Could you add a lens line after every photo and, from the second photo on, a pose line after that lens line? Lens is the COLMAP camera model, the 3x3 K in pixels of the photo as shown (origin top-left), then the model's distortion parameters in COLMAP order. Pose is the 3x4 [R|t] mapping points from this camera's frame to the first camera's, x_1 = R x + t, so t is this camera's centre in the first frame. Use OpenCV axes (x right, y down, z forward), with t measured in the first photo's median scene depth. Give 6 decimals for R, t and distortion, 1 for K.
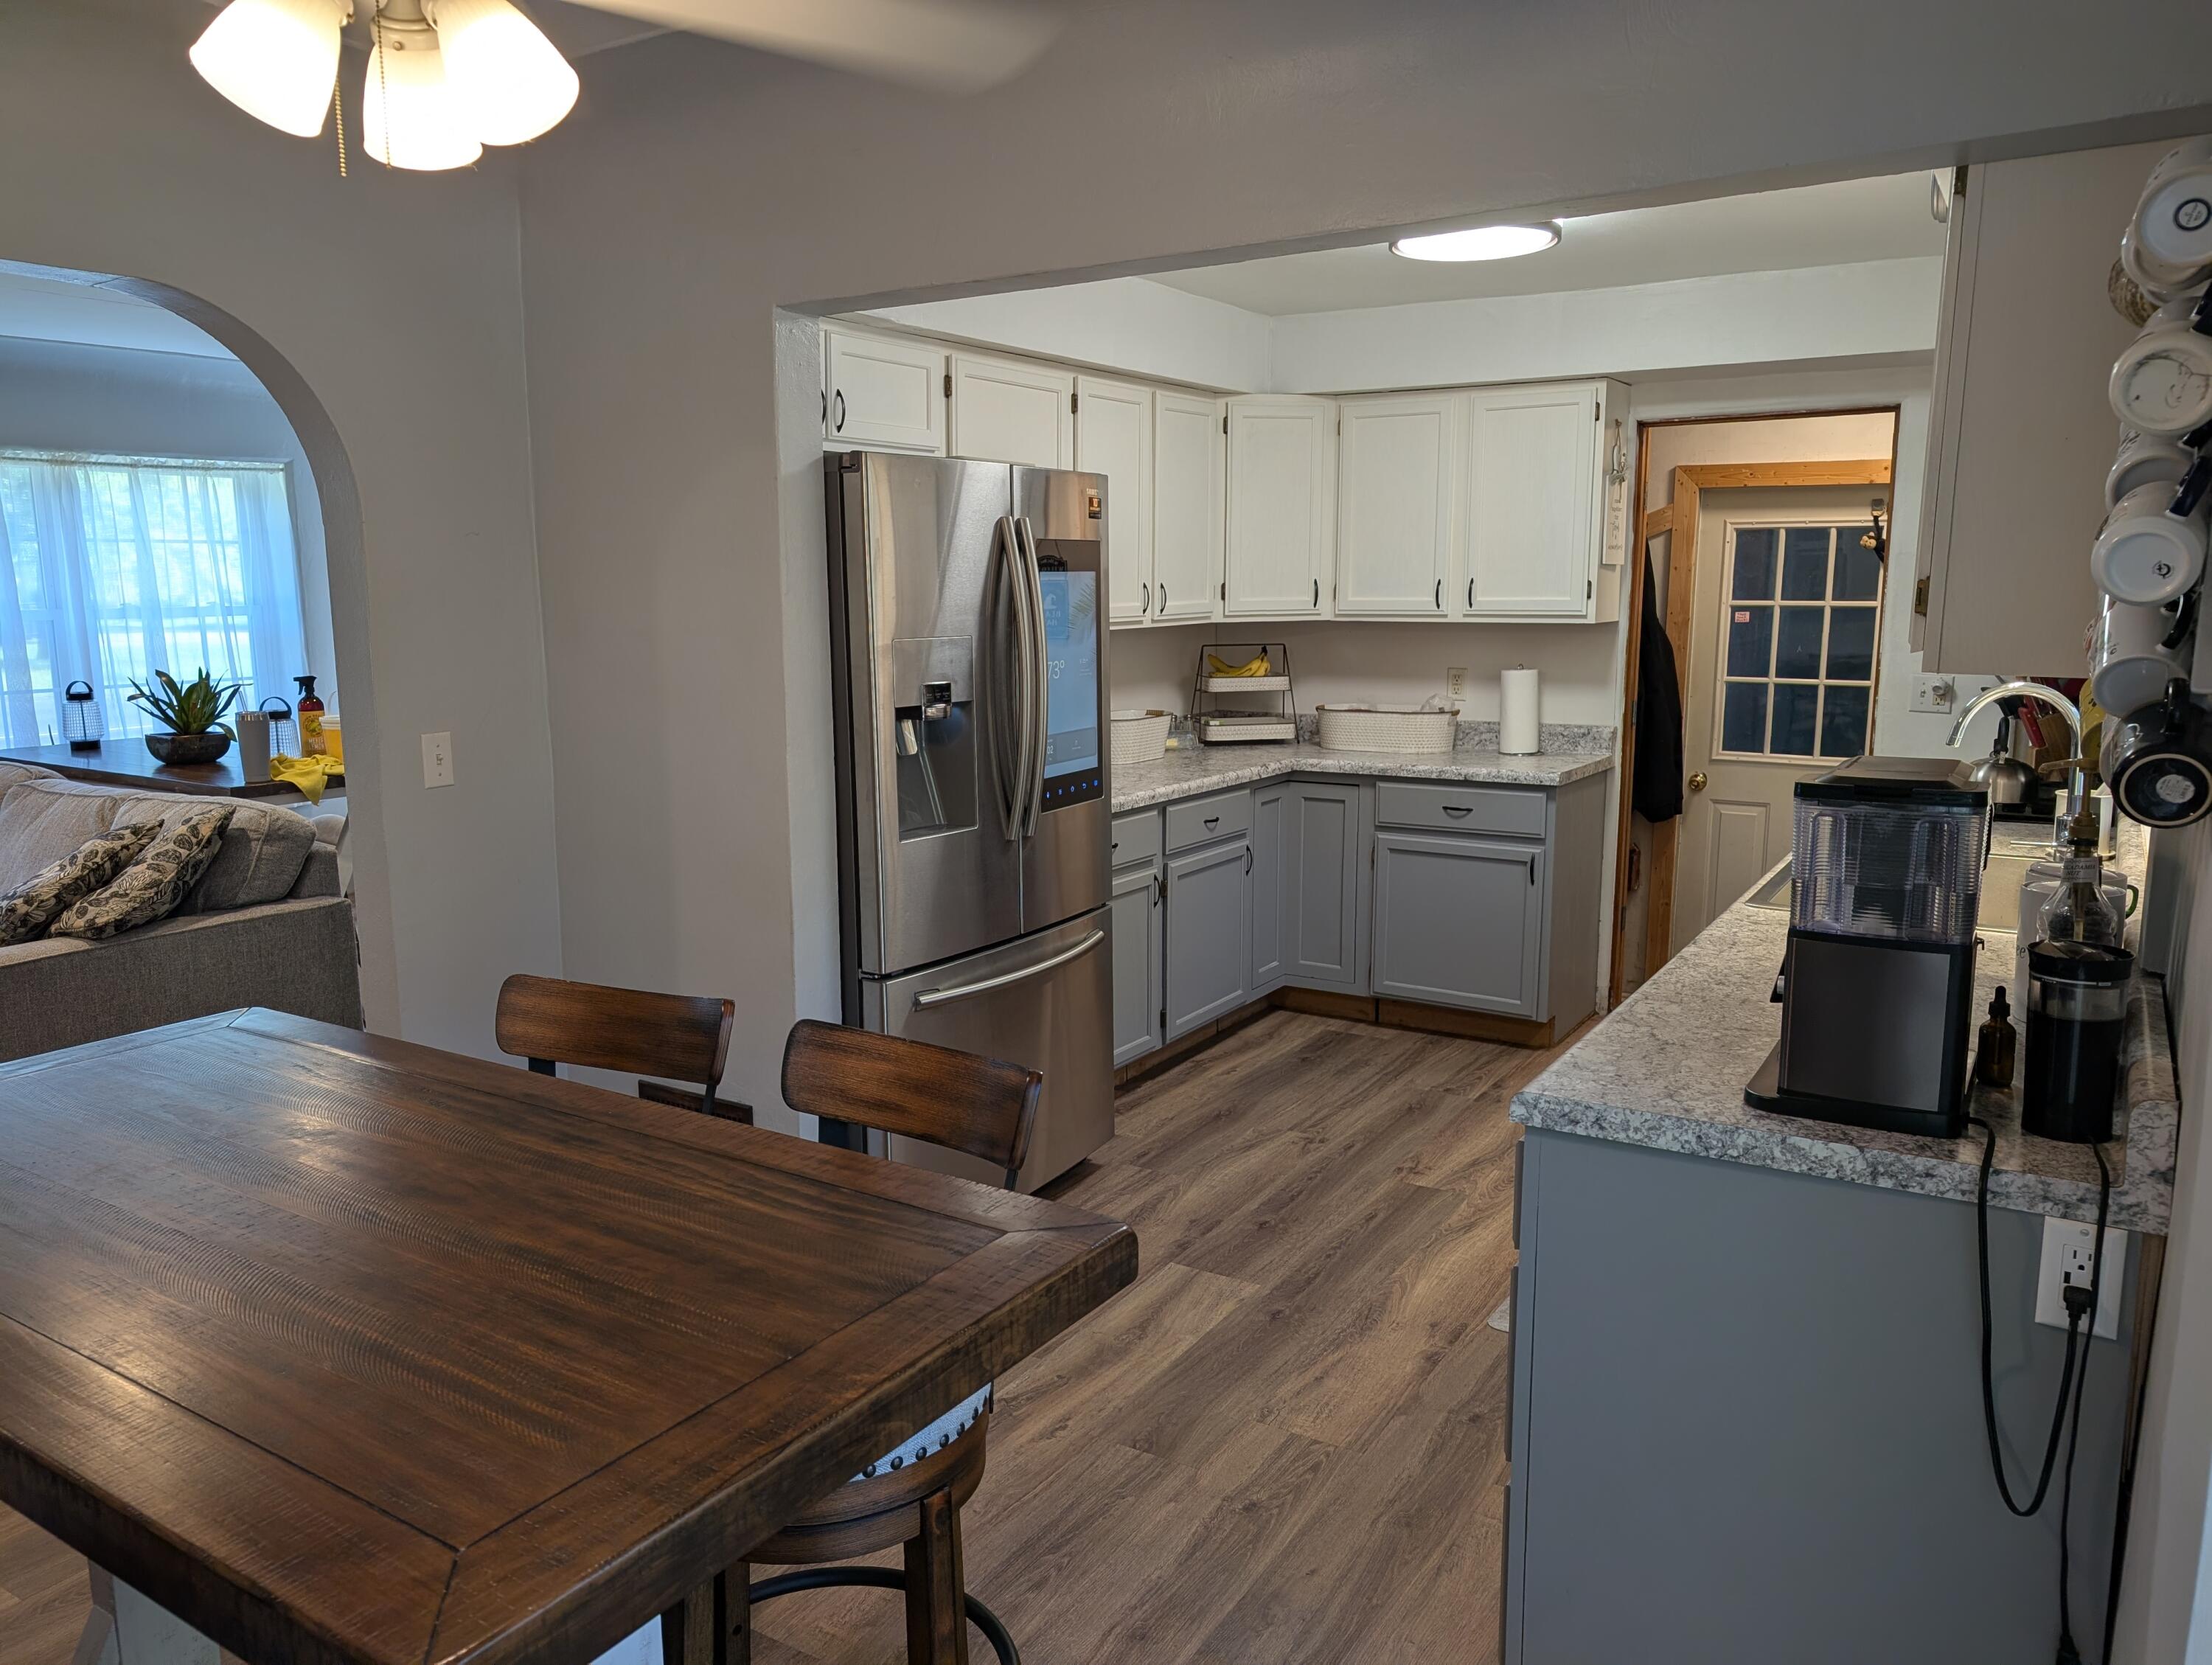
lens RADIAL K [[1578.2, 0, 1062.2], [0, 1578.2, 825.6], [0, 0, 1]] dist [-0.010094, -0.013917]
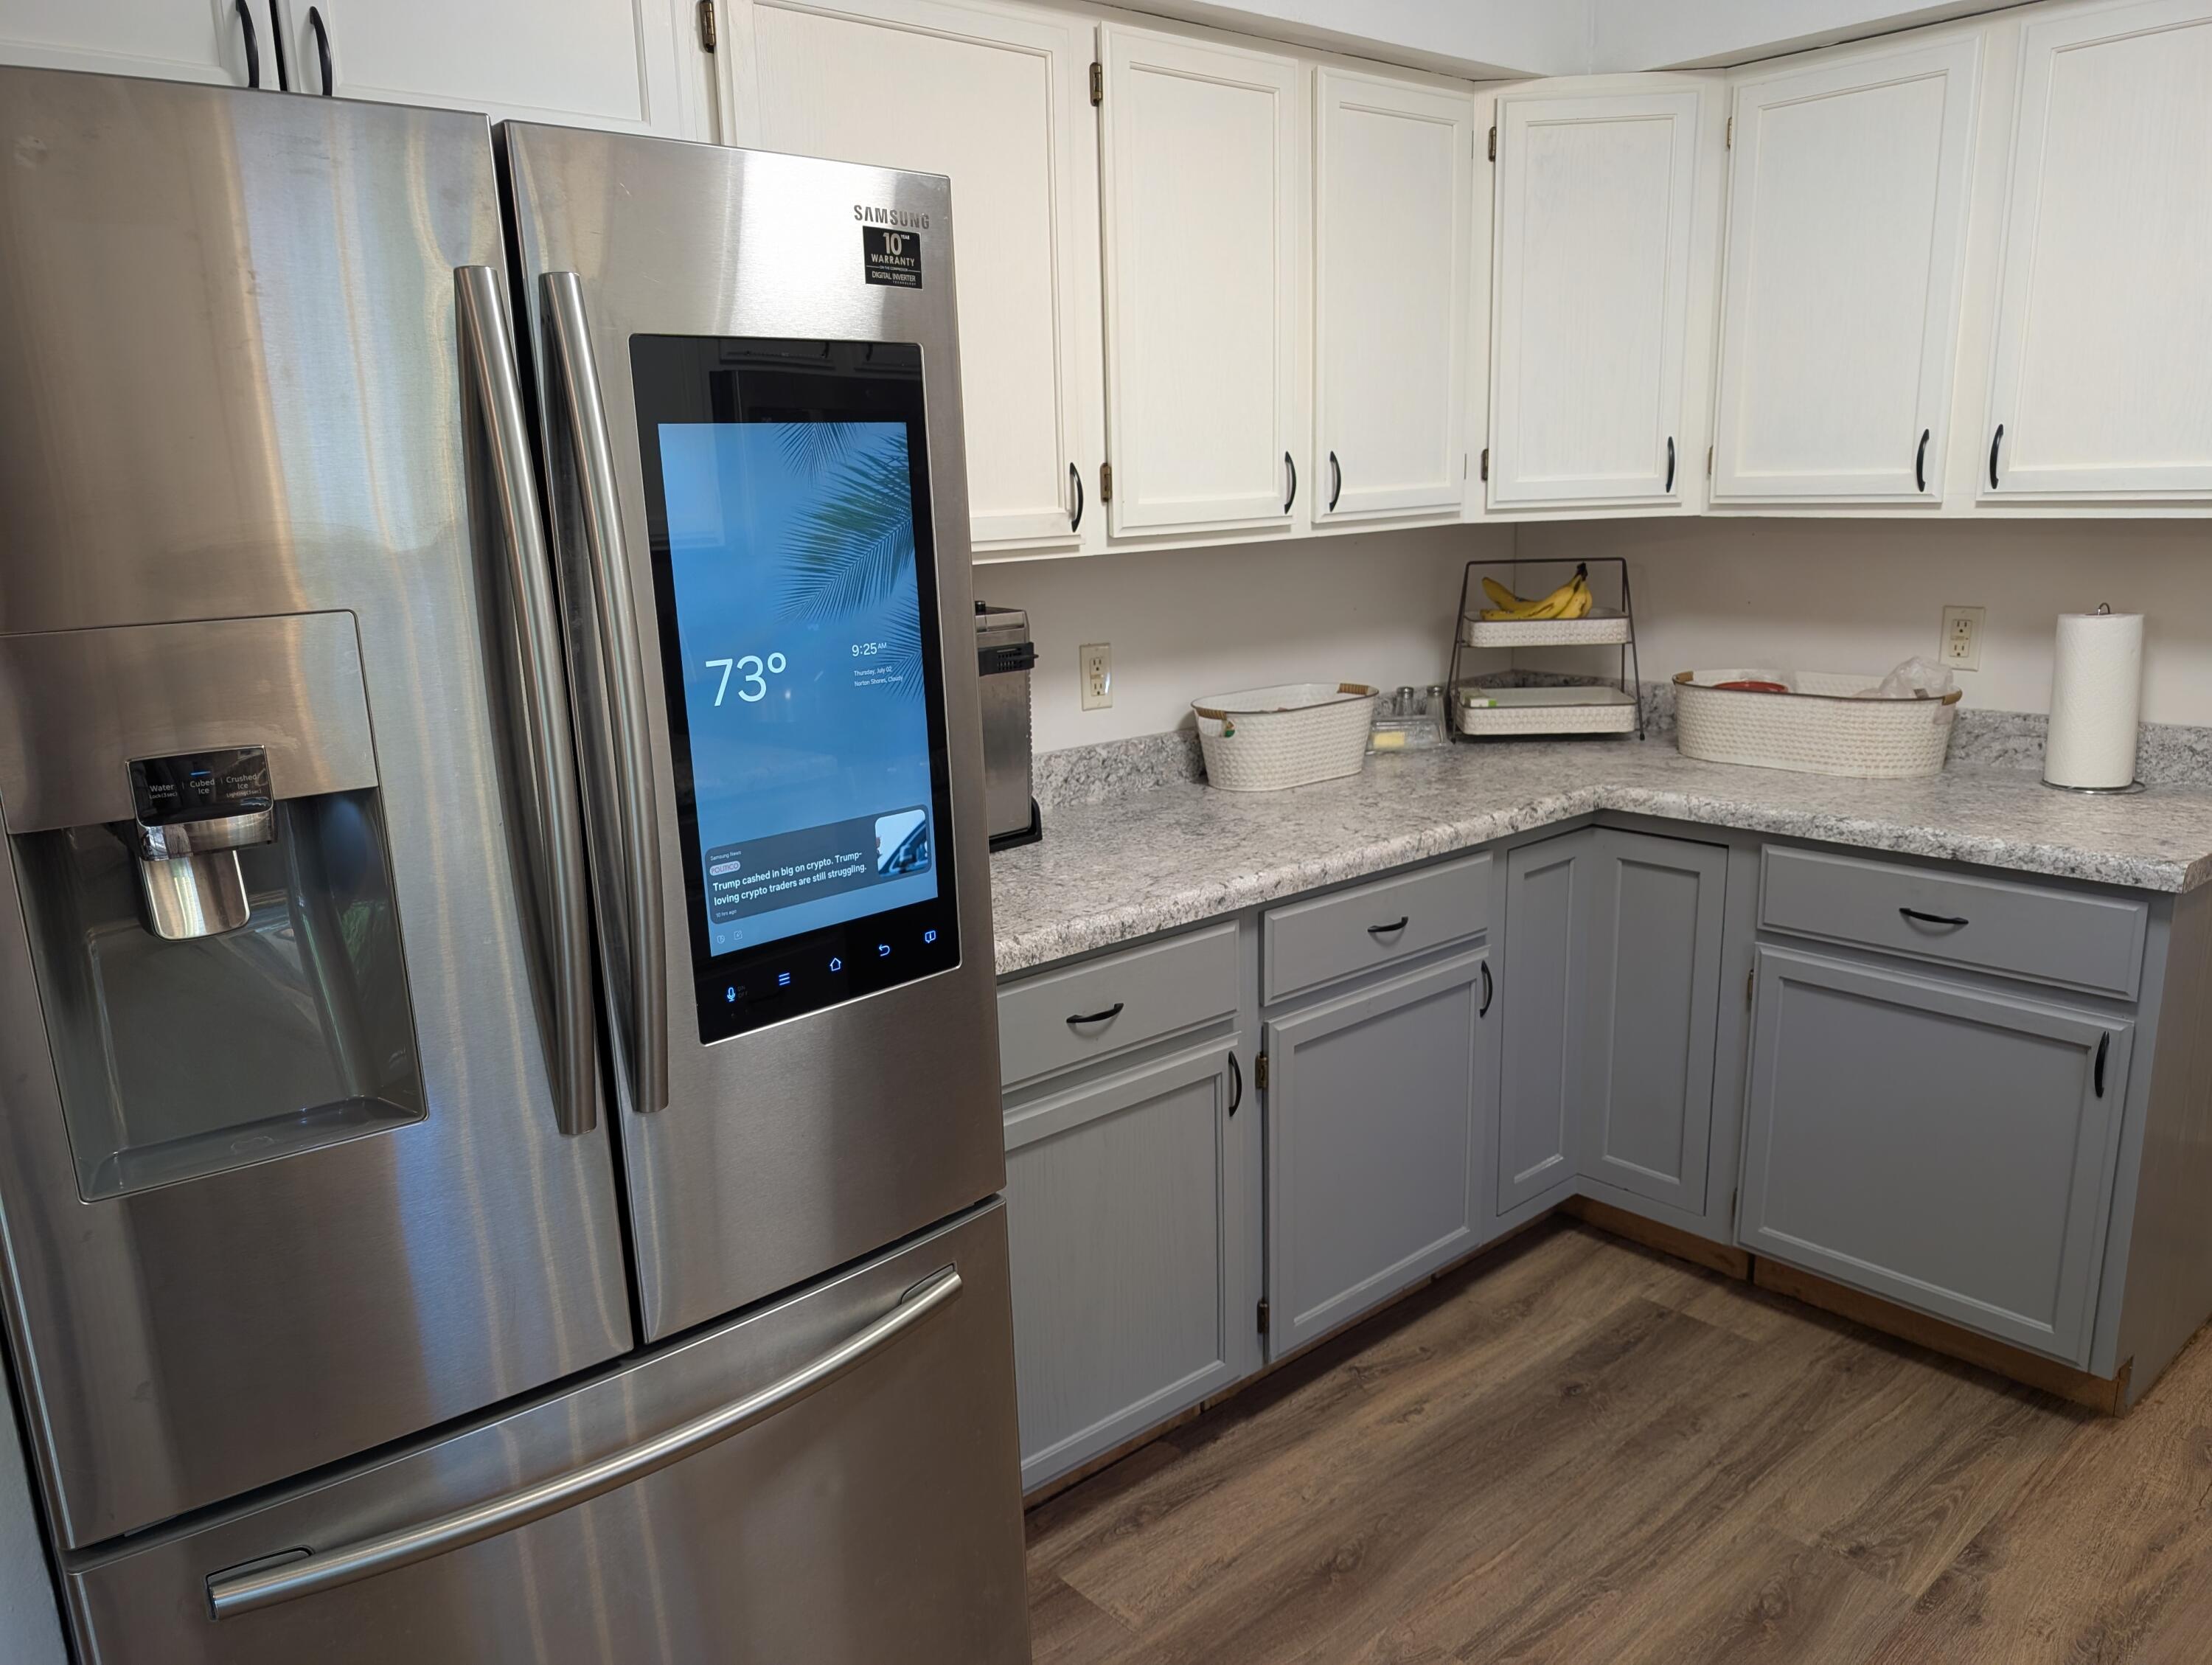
lens RADIAL K [[1585.2, 0, 1106.0], [0, 1585.2, 832.5], [0, 0, 1]] dist [-0.003854, -0.009273]
pose [[0.962064, 0.040549, -0.269794, 0.136266], [-0.019913, 0.996692, 0.078792, -0.067725], [0.272097, -0.070430, 0.959689, 0.467986]]
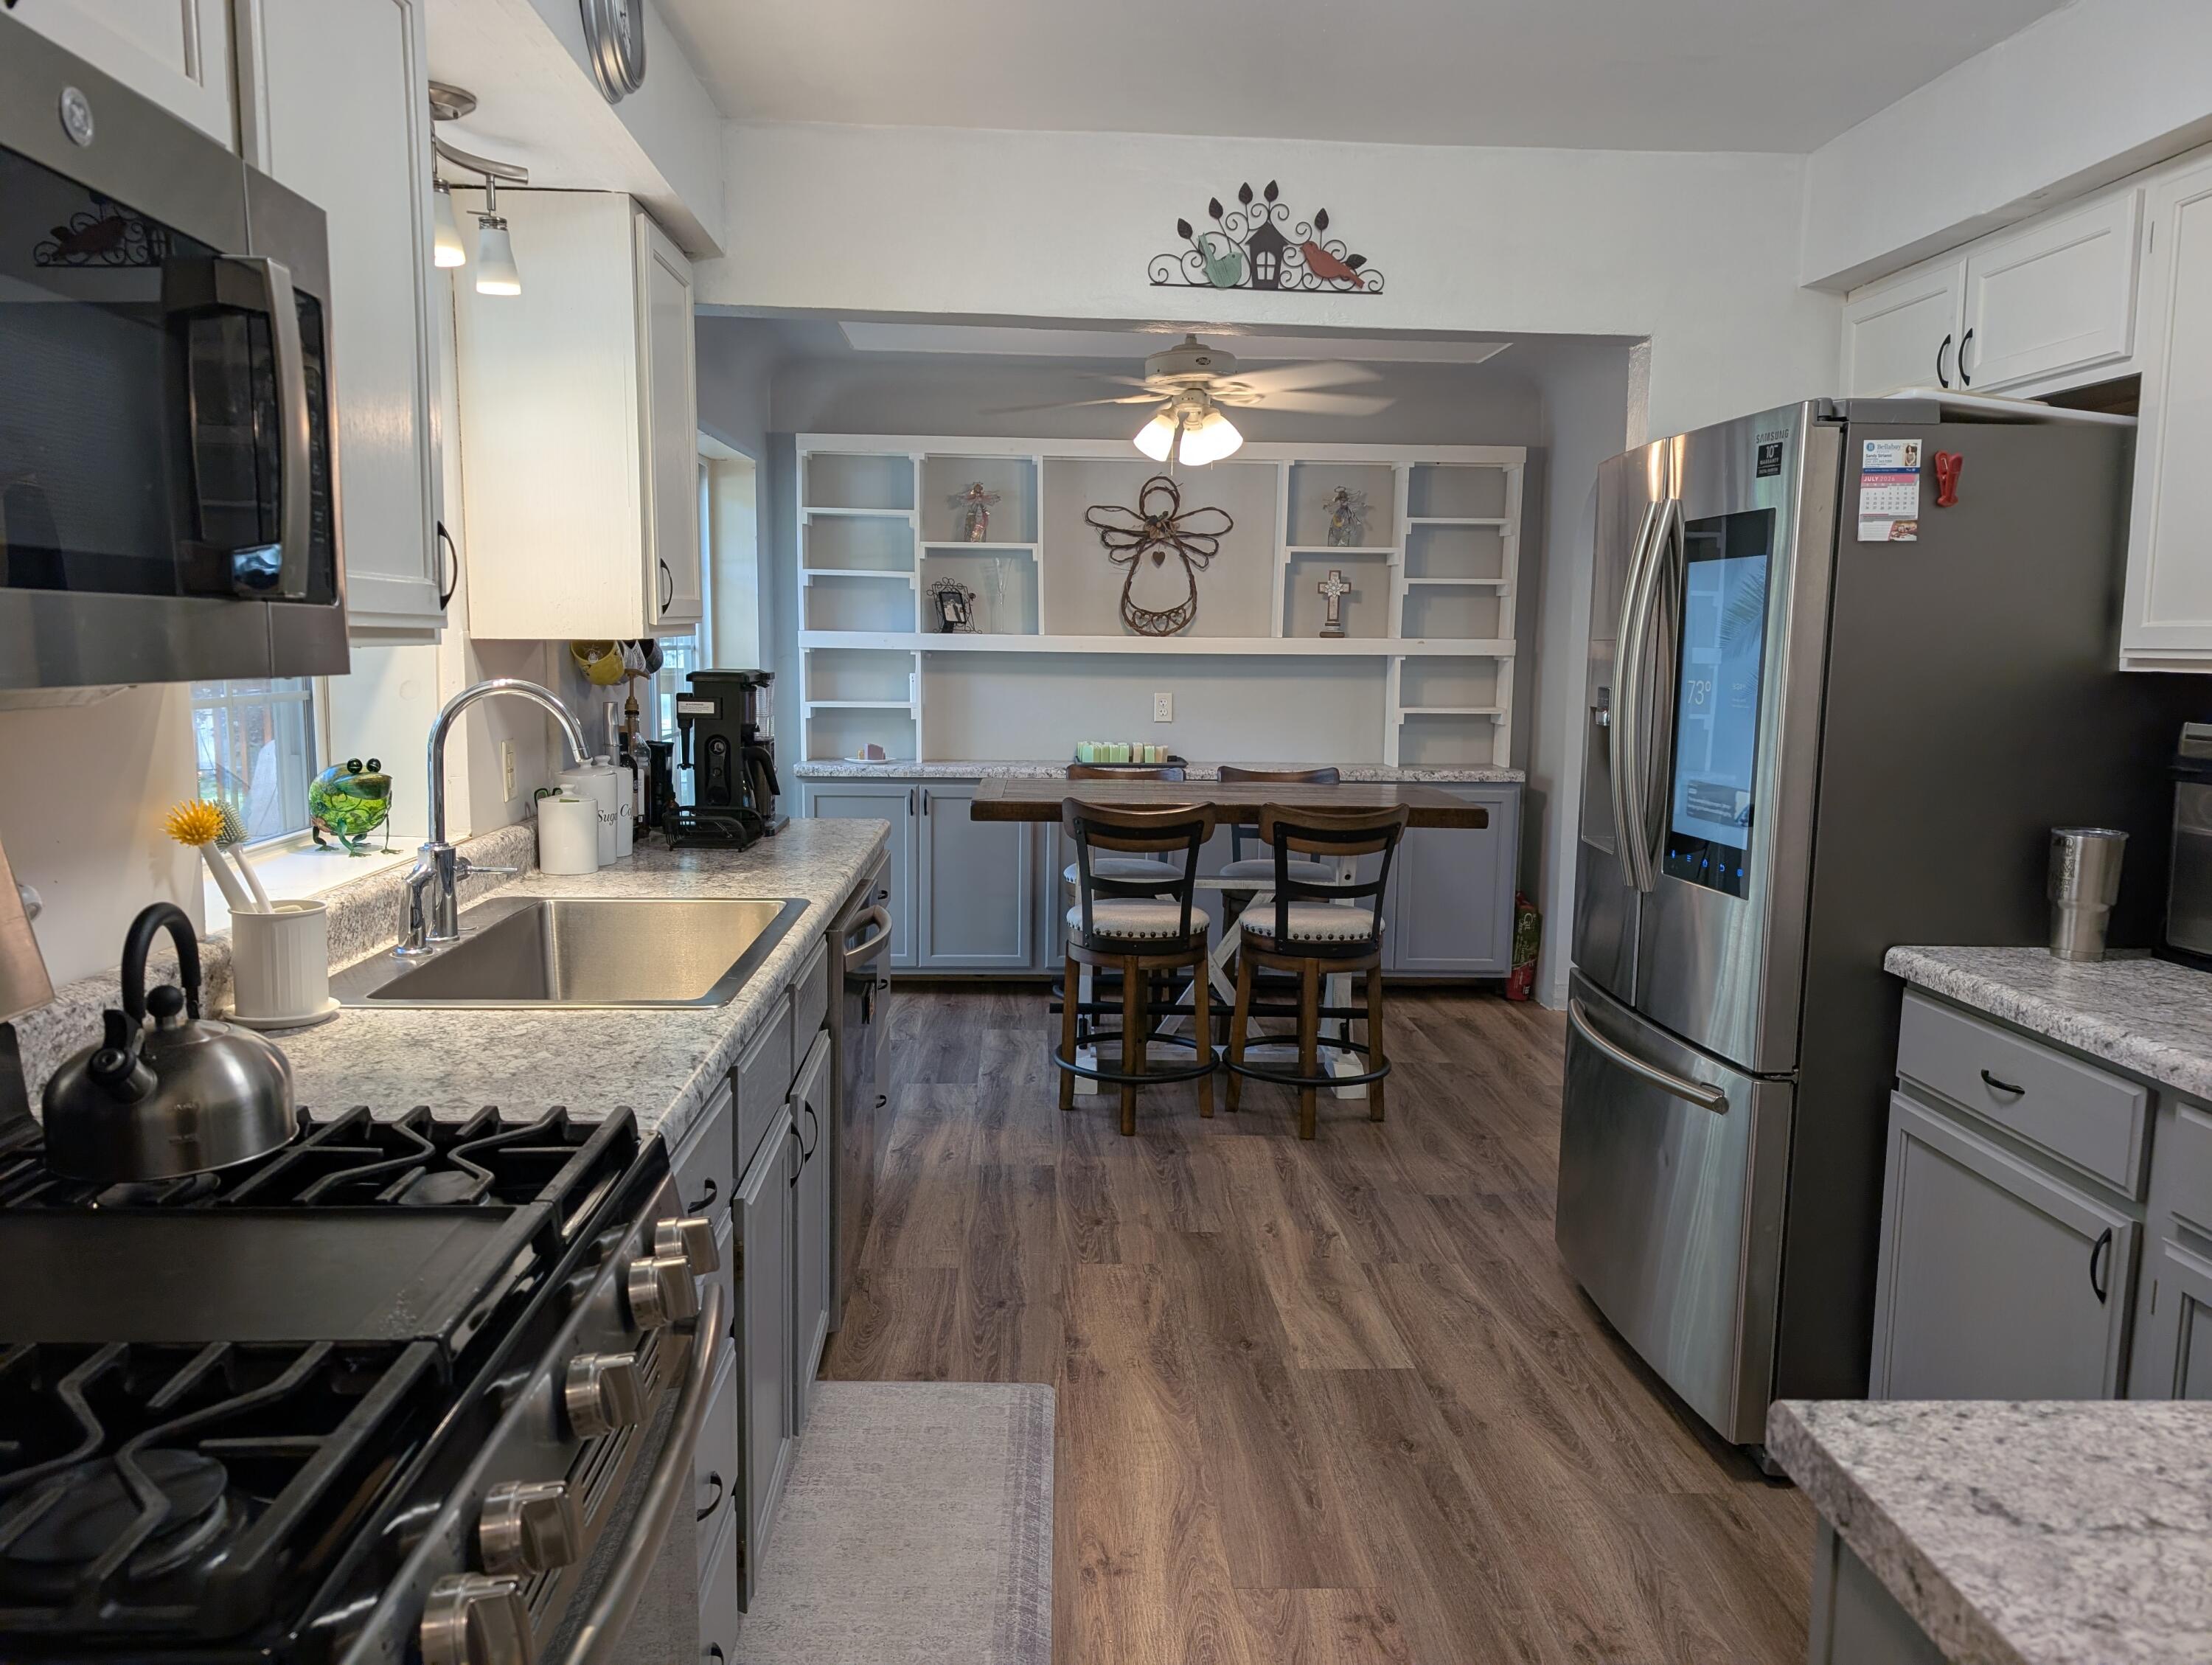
lens RADIAL K [[1578.2, 0, 1062.2], [0, 1578.2, 825.6], [0, 0, 1]] dist [-0.010094, -0.013917]
pose [[-0.822306, 0.065346, -0.565281, 0.481017], [-0.098086, 0.962239, 0.253918, -0.141957], [0.560529, 0.264245, -0.784846, 1.036156]]
